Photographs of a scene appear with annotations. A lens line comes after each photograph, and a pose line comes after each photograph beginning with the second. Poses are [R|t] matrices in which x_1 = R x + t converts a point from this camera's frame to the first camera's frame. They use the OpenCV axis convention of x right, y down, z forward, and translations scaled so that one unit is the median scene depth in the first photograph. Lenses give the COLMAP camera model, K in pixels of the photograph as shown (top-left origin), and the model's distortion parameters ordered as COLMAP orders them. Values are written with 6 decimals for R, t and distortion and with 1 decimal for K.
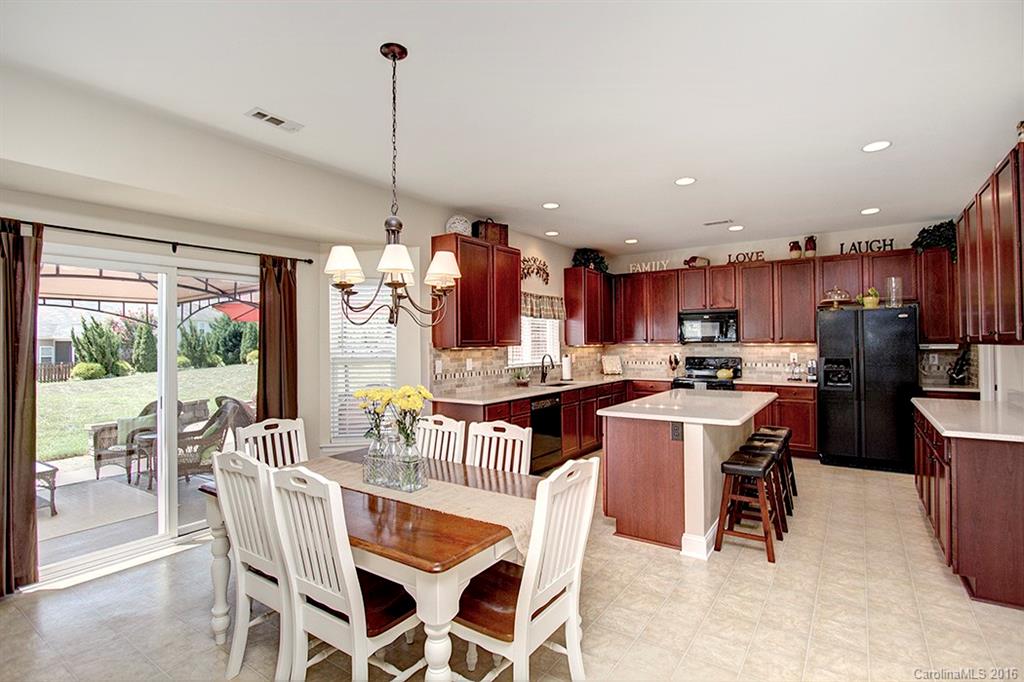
lens RADIAL K [[469.0, 0, 532.7], [0, 469.0, 355.7], [0, 0, 1]] dist [0.000205, 0.000171]
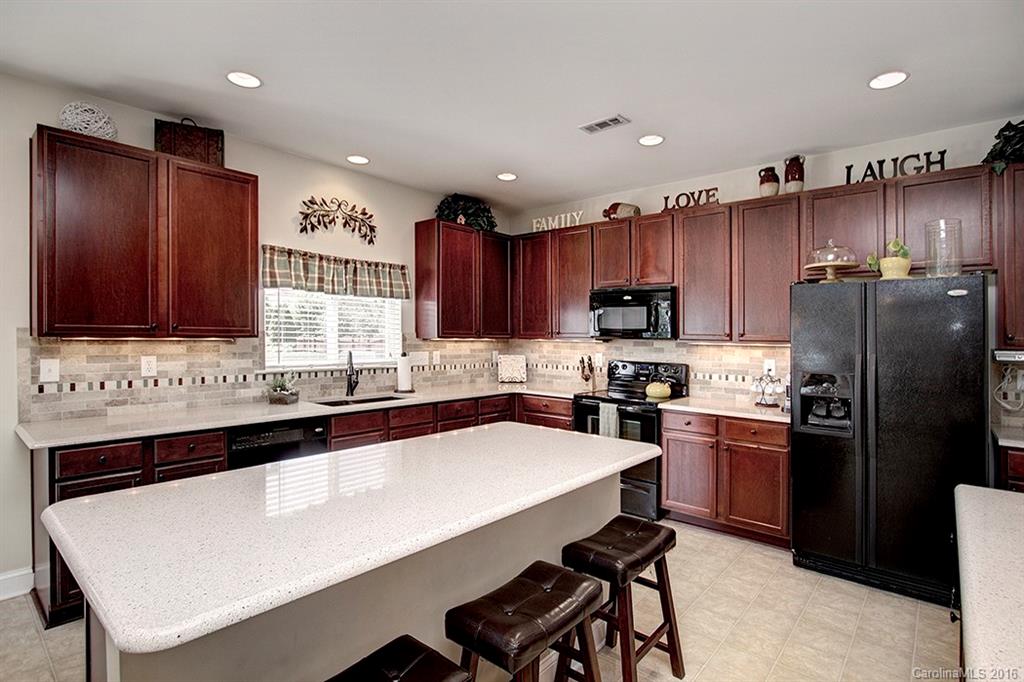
lens RADIAL K [[497.6, 0, 511.7], [0, 497.6, 344.9], [0, 0, 1]] dist [-0.004455, 0.000618]
pose [[0.993060, 0.024079, -0.115115, 0.311768], [-0.024926, 0.999672, -0.005919, -0.012829], [0.114935, 0.008748, 0.993334, 0.346001]]
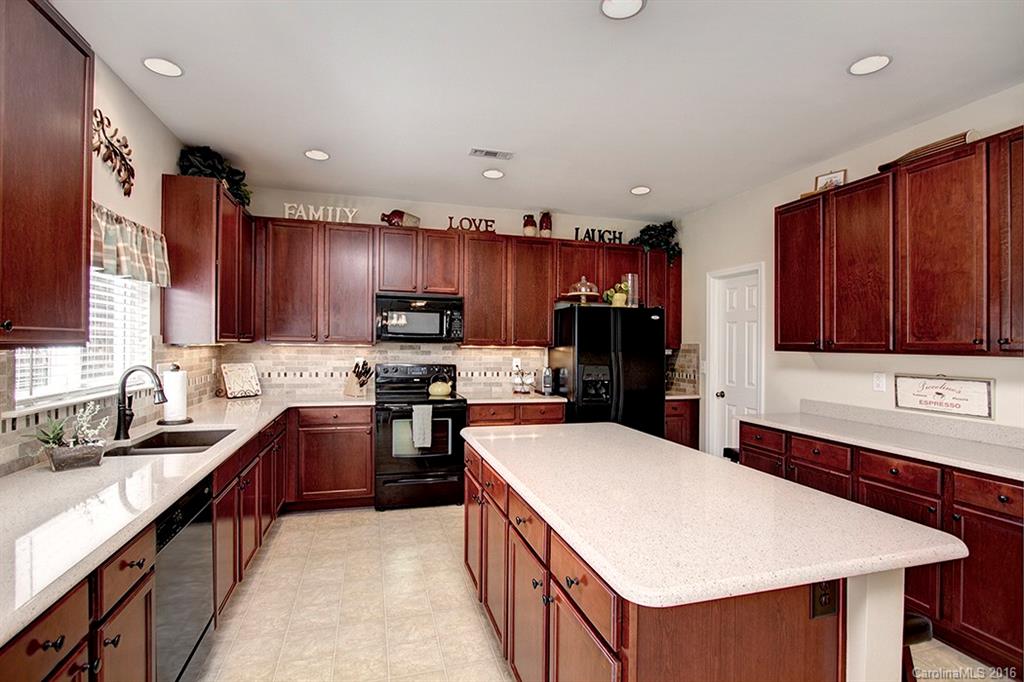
lens RADIAL K [[497.6, 0, 511.7], [0, 497.6, 344.9], [0, 0, 1]] dist [-0.004455, 0.000618]
pose [[0.658126, 0.013495, 0.752787, -0.075574], [-0.000216, 0.999843, -0.017735, -0.013632], [-0.752908, 0.011509, 0.658025, 0.470427]]
